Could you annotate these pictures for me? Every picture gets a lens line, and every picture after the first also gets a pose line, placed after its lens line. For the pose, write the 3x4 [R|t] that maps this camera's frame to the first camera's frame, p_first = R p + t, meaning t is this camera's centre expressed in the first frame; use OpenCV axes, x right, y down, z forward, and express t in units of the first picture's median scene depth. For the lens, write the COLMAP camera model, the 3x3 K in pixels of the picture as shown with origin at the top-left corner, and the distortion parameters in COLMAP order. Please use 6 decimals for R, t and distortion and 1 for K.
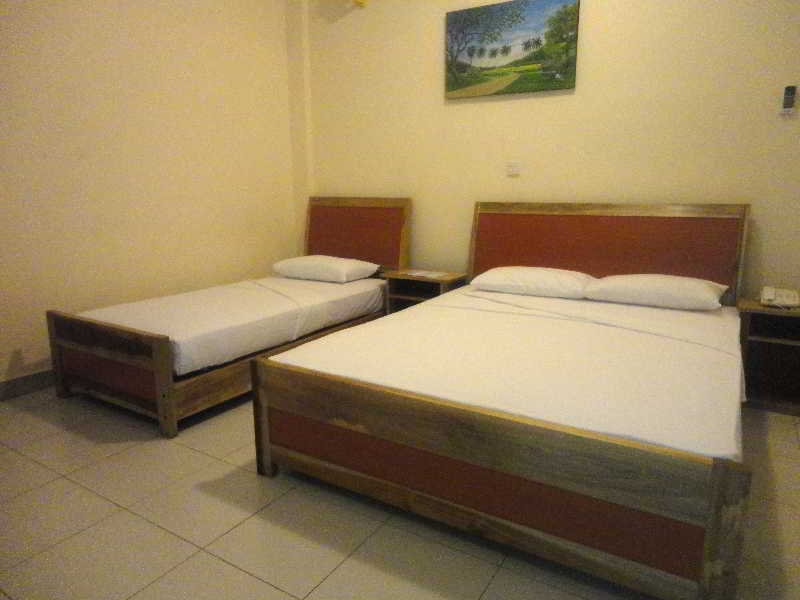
lens RADIAL K [[536.2, 0, 394.9], [0, 536.2, 300.3], [0, 0, 1]] dist [-0.001100, 0.000553]
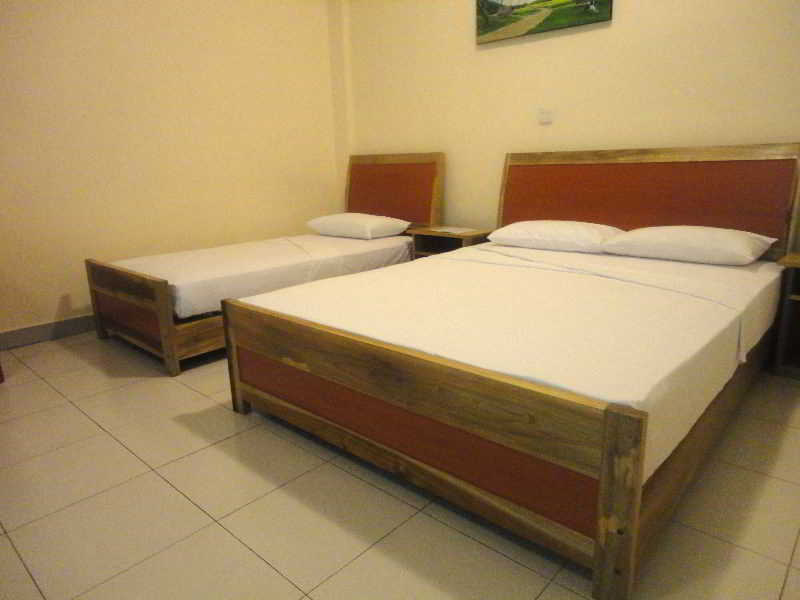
lens RADIAL K [[536.2, 0, 394.9], [0, 536.2, 300.3], [0, 0, 1]] dist [-0.001100, 0.000553]
pose [[0.982854, 0.024039, -0.182811, 0.174334], [-0.014701, 0.998525, 0.052265, 0.036007], [0.183797, -0.048681, 0.981758, 0.031541]]
